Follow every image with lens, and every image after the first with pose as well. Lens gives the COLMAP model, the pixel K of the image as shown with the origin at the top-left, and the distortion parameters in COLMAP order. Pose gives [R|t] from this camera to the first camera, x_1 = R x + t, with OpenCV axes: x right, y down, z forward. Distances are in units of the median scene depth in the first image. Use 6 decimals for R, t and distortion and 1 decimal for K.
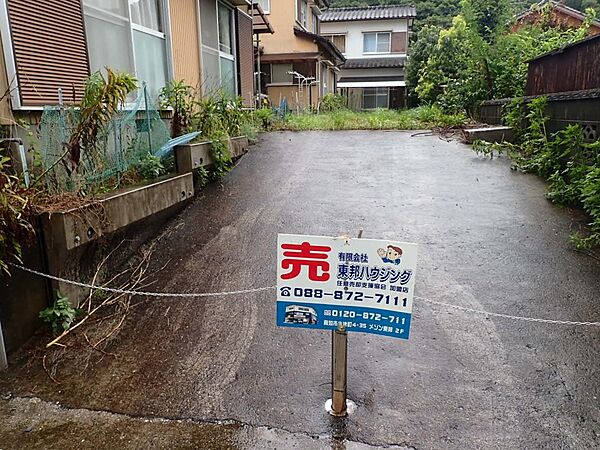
lens RADIAL K [[450.4, 0, 300.0], [0, 450.4, 225.0], [0, 0, 1]] dist [-0.000631, 0.001886]
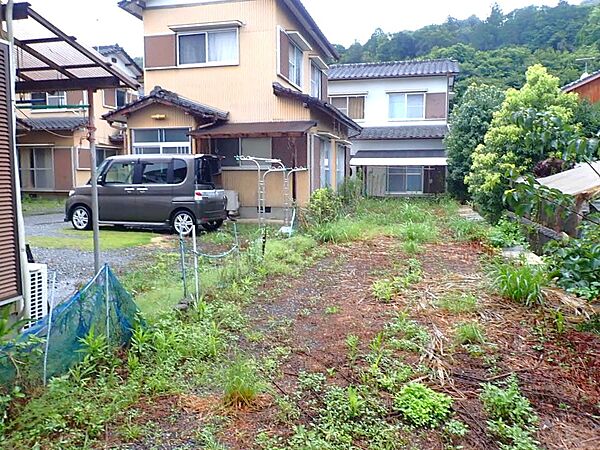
lens RADIAL K [[474.9, 0, 300.0], [0, 474.9, 225.0], [0, 0, 1]] dist [-0.008057, -0.000244]
pose [[0.997775, 0.019445, -0.063767, 0.070720], [-0.027880, 0.990564, -0.134187, -0.144222], [0.060556, 0.135666, 0.988902, 0.345881]]
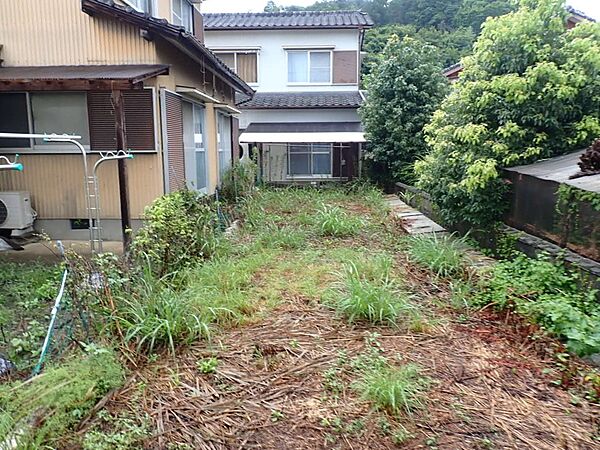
lens RADIAL K [[442.4, 0, 300.0], [0, 442.4, 225.0], [0, 0, 1]] dist [0.002834, 0.001983]
pose [[0.988324, -0.018315, 0.151264, 0.096513], [0.029075, 0.997177, -0.069232, -0.228722], [-0.149569, 0.072821, 0.986066, 0.645087]]
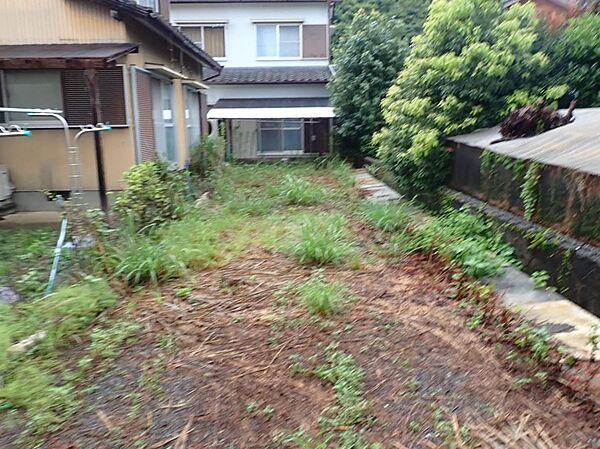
lens RADIAL K [[474.9, 0, 300.0], [0, 474.9, 224.5], [0, 0, 1]] dist [-0.008057, -0.000244]
pose [[0.979501, -0.040091, 0.197411, 0.097459], [0.048056, 0.998206, -0.035718, -0.210013], [-0.195625, 0.044473, 0.979670, 0.587596]]
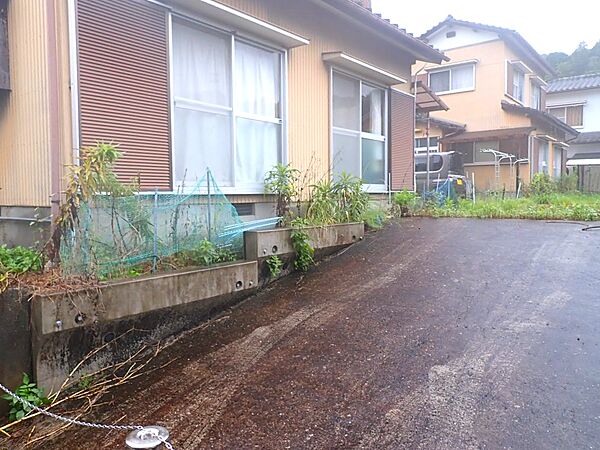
lens RADIAL K [[474.9, 0, 300.0], [0, 474.9, 225.0], [0, 0, 1]] dist [-0.008057, -0.000244]
pose [[0.885803, 0.032174, -0.462945, 0.073105], [-0.113968, 0.982124, -0.149811, -0.014068], [0.449849, 0.185463, 0.873636, 0.047577]]
